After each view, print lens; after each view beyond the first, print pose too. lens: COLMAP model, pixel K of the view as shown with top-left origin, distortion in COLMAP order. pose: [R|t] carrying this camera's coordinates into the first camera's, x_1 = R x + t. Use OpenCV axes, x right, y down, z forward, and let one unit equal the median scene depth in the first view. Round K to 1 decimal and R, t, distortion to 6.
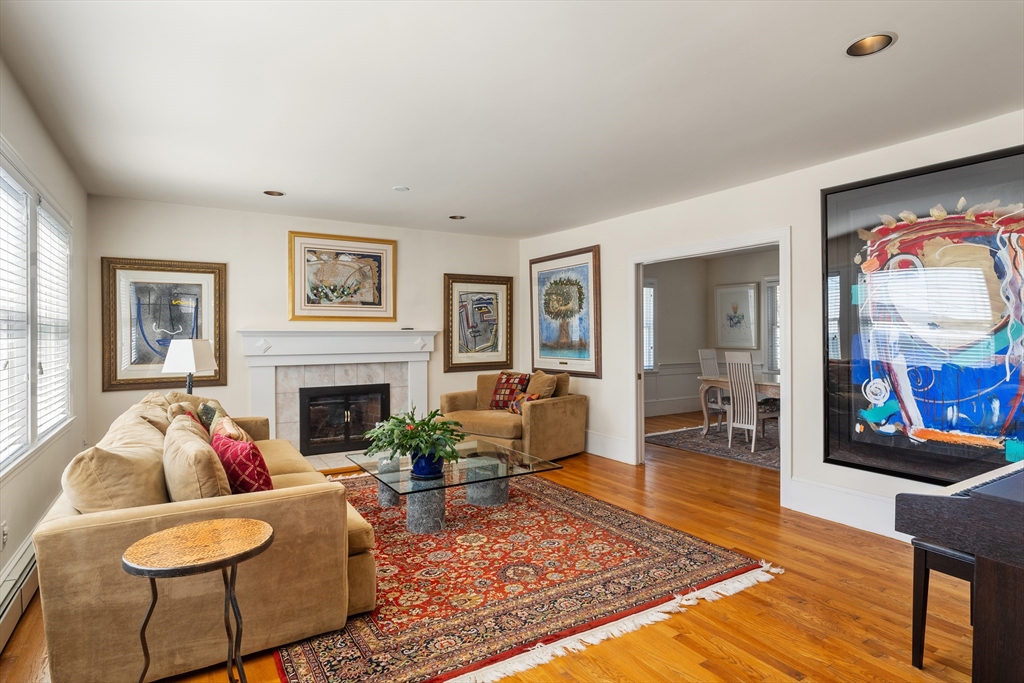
lens RADIAL K [[541.5, 0, 513.4], [0, 541.5, 335.6], [0, 0, 1]] dist [-0.012340, -0.000840]
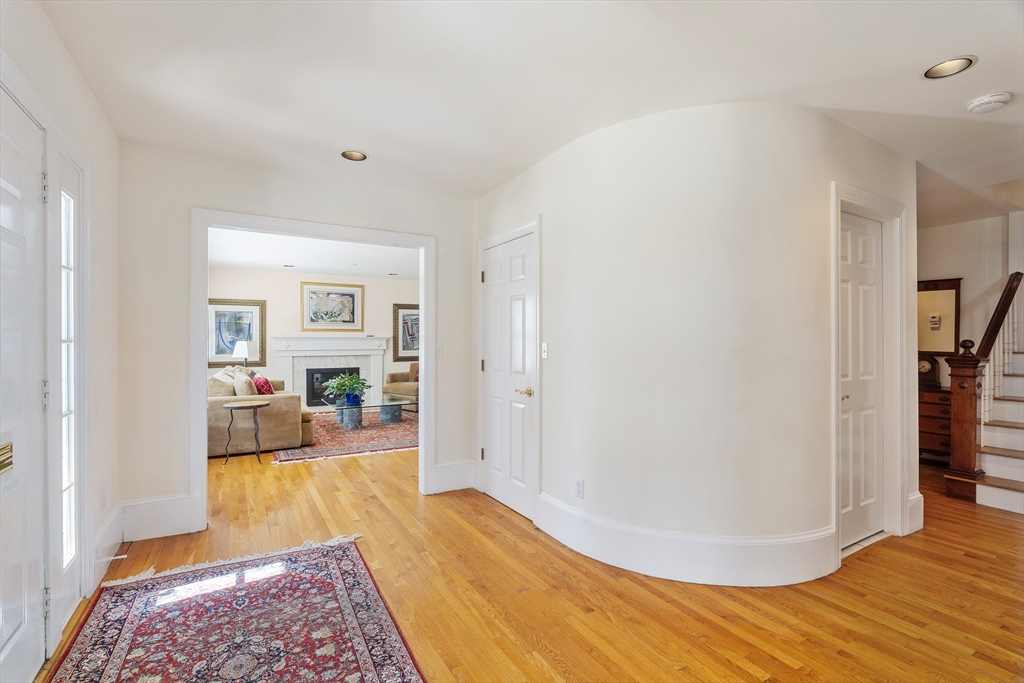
lens RADIAL K [[469.5, 0, 509.6], [0, 469.5, 341.8], [0, 0, 1]] dist [-0.003722, 0.000728]
pose [[0.999363, 0.005268, -0.035308, 0.368083], [-0.005198, 0.999984, 0.002082, 0.000746], [0.035319, -0.001897, 0.999374, -0.590174]]
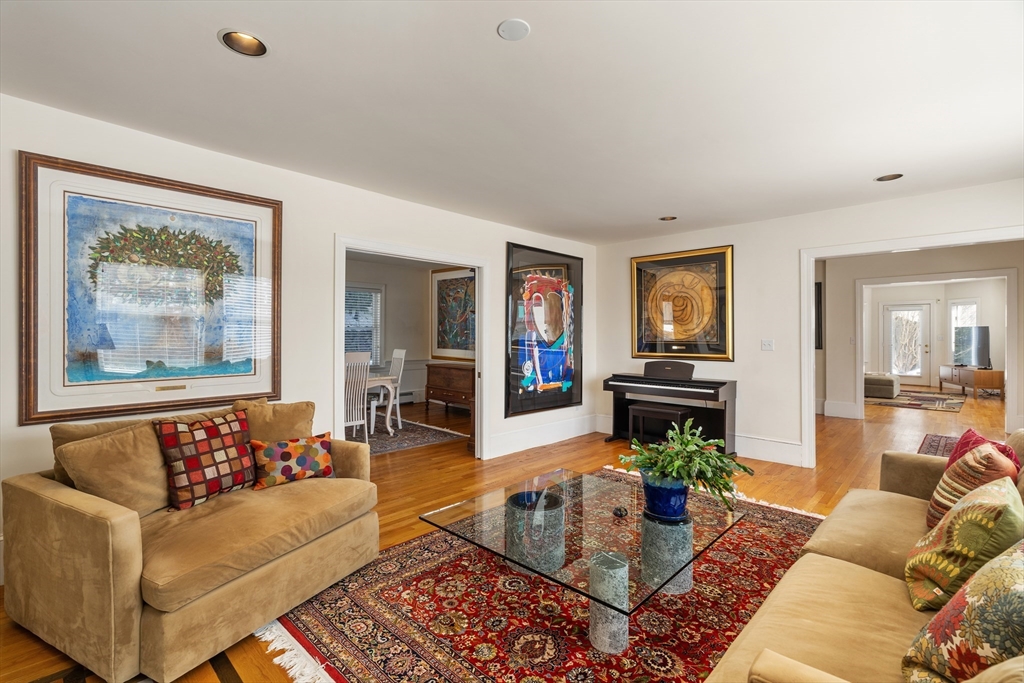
lens RADIAL K [[469.5, 0, 509.8], [0, 469.5, 333.9], [0, 0, 1]] dist [-0.003722, 0.000728]
pose [[-0.249869, 0.007176, 0.968253, -0.594875], [0.001873, 0.999974, -0.006928, 0.002135], [-0.968278, 0.000082, -0.249876, 1.083892]]
